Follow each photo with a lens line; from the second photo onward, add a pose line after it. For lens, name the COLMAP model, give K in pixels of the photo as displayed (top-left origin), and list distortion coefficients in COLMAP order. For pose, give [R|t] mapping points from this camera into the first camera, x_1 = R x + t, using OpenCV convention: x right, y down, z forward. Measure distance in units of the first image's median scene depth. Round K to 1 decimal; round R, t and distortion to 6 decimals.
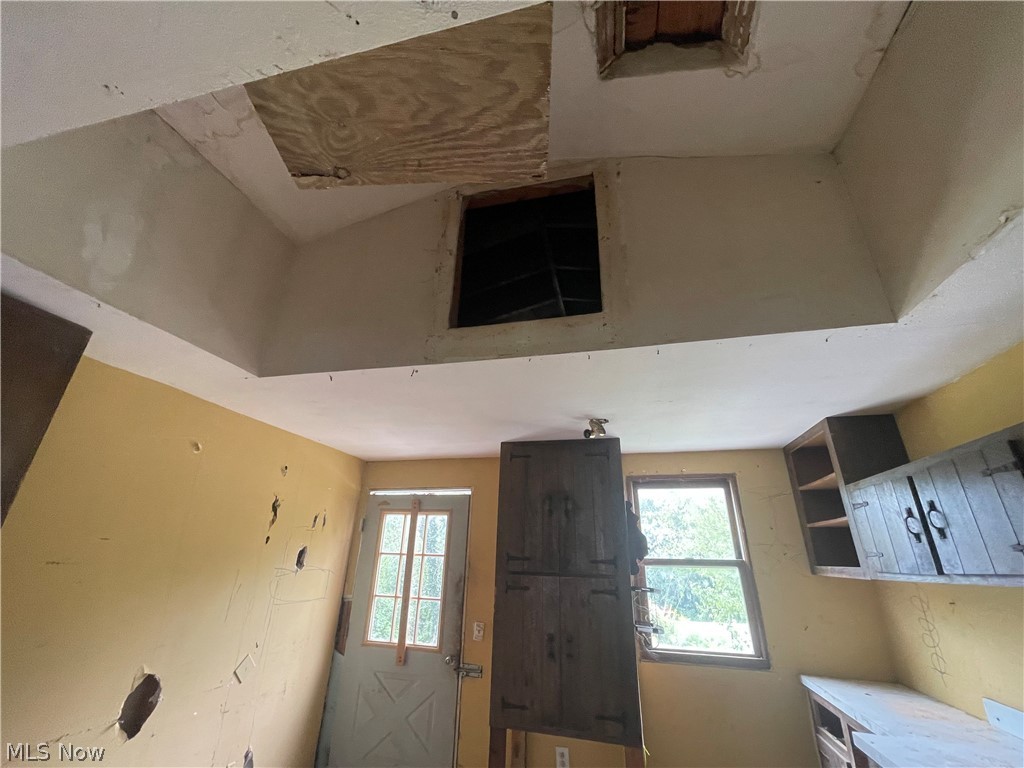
lens RADIAL K [[414.3, 0, 504.9], [0, 414.3, 386.5], [0, 0, 1]] dist [-0.001585, -0.000024]
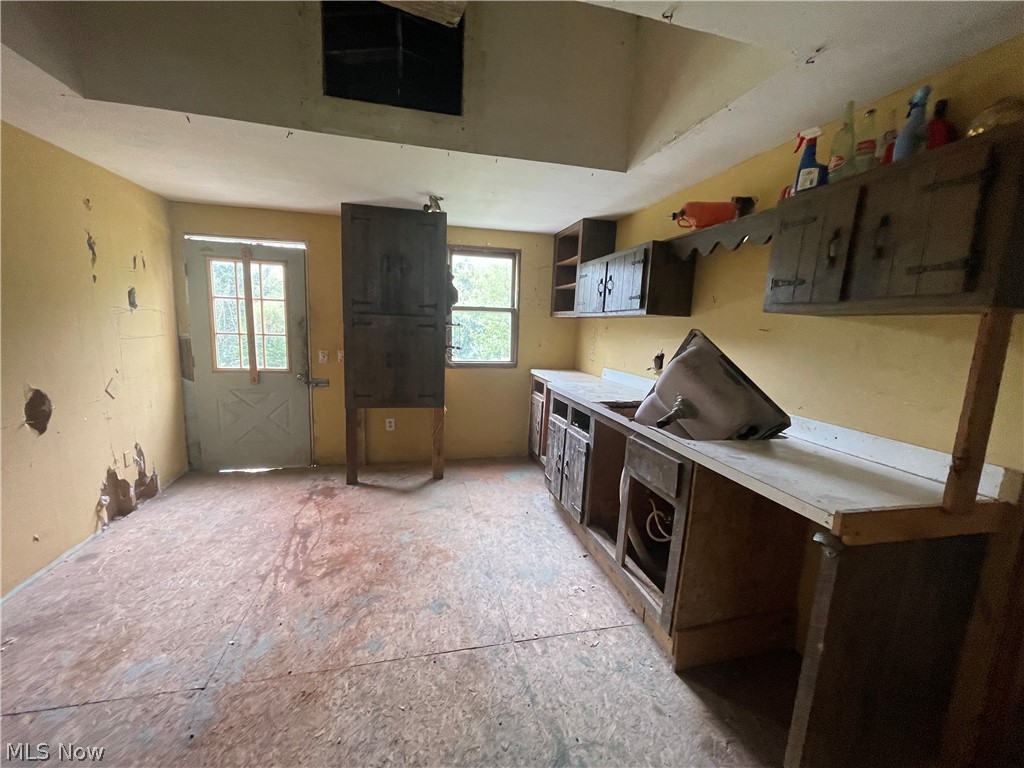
lens RADIAL K [[414.3, 0, 504.9], [0, 414.3, 386.5], [0, 0, 1]] dist [-0.001585, -0.000024]
pose [[0.885739, -0.066823, 0.459350, -0.175009], [-0.188358, 0.852709, 0.487245, -0.069723], [-0.424251, -0.518094, 0.742691, -0.264477]]
